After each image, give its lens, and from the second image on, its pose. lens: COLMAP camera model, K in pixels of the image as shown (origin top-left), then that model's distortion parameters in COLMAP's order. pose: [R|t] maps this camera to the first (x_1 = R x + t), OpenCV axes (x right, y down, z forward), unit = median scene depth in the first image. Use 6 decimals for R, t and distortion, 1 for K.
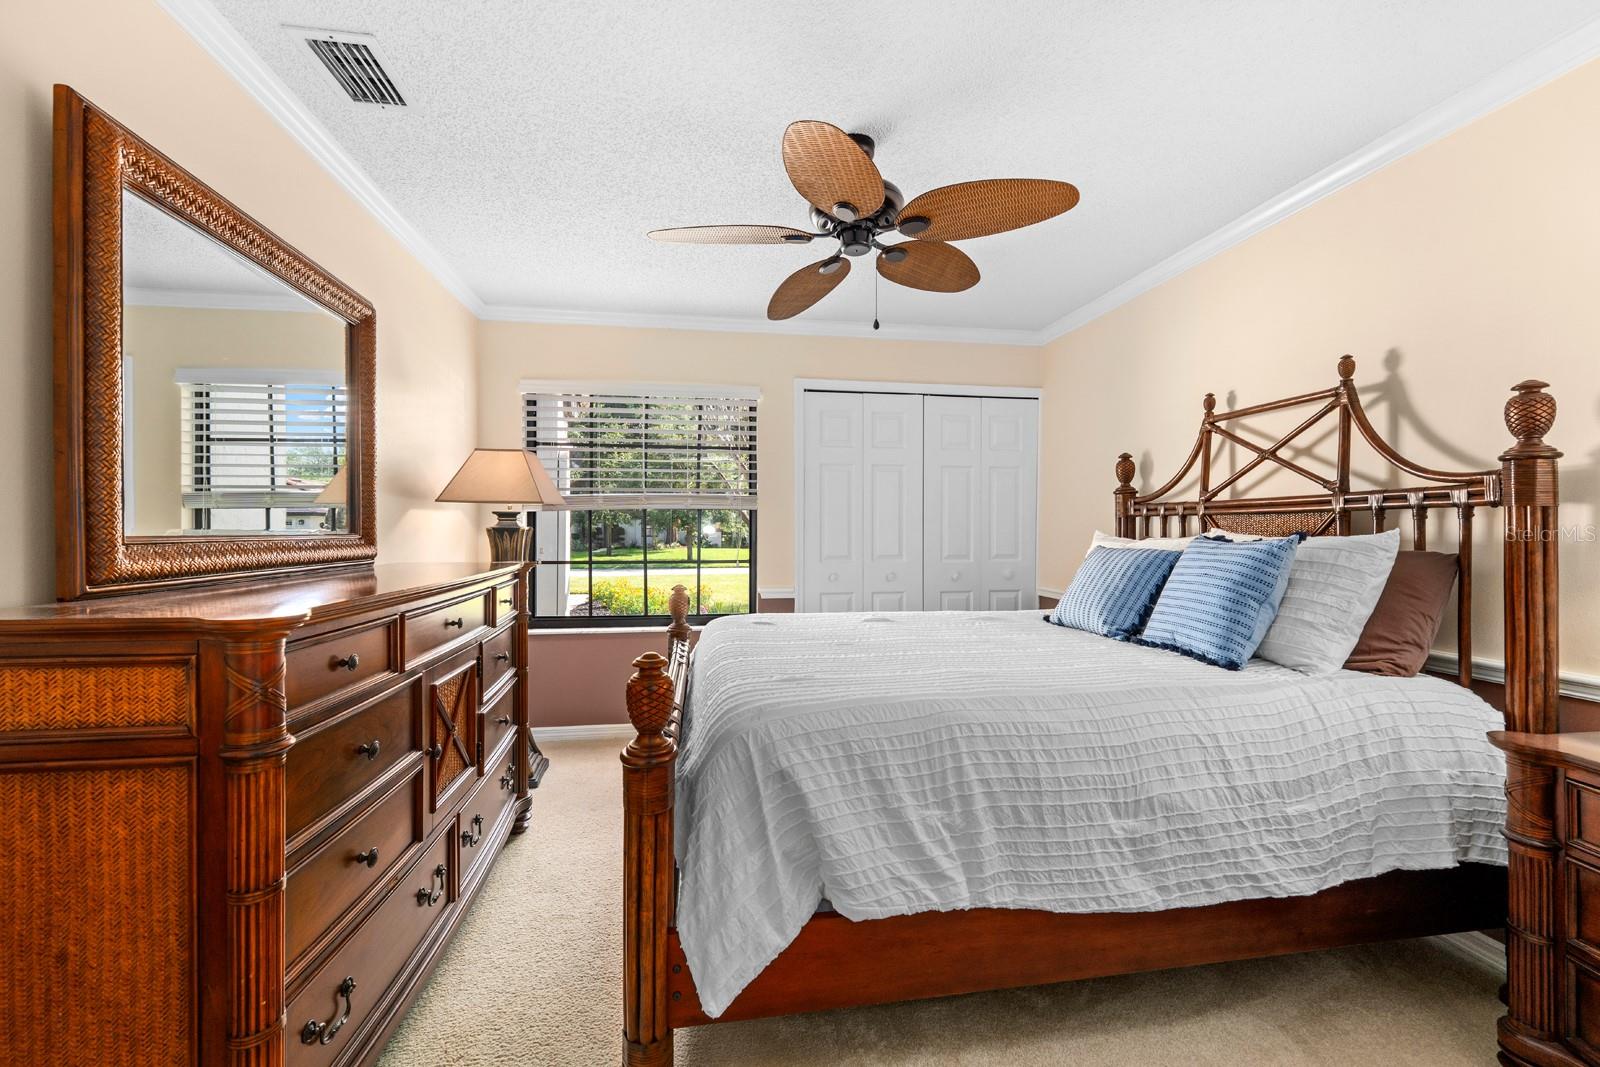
lens RADIAL K [[647.8, 0, 800.4], [0, 647.8, 528.4], [0, 0, 1]] dist [0.000566, -0.000775]
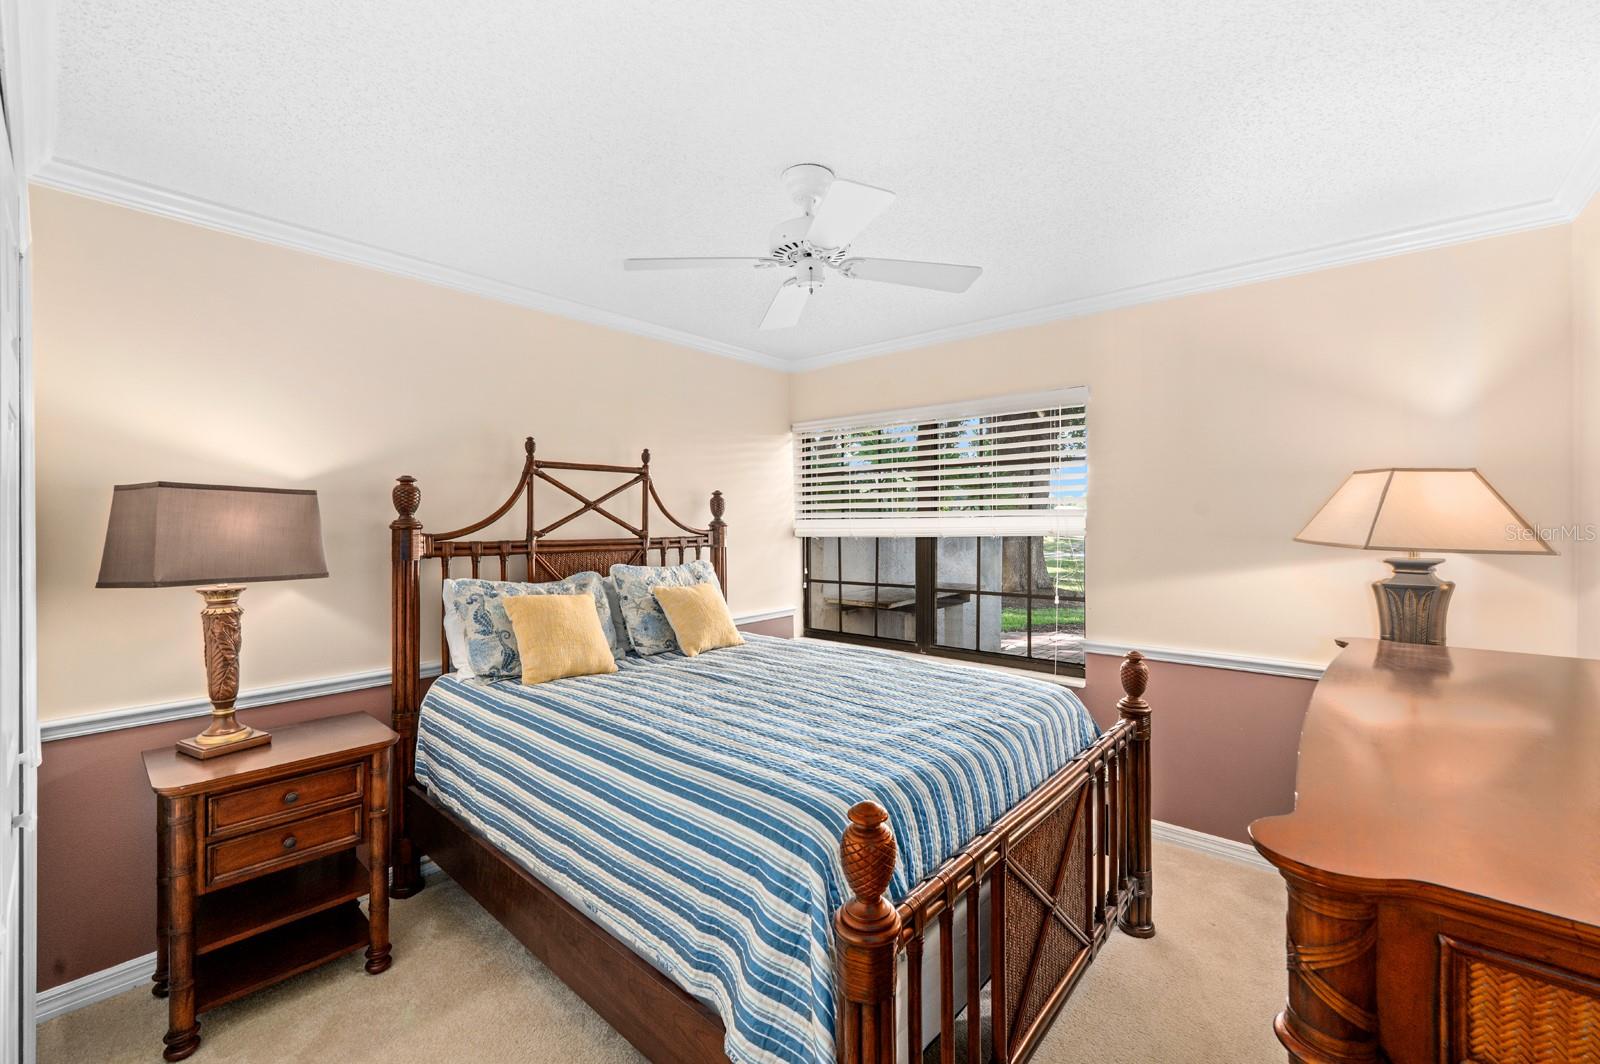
lens RADIAL K [[646.9, 0, 799.8], [0, 646.9, 527.9], [0, 0, 1]] dist [-0.000256, -0.001022]
pose [[-0.649428, 0.001943, 0.760421, -0.493520], [0.003186, 0.999995, 0.000165, -0.068496], [-0.760416, 0.002530, -0.649431, 1.502643]]
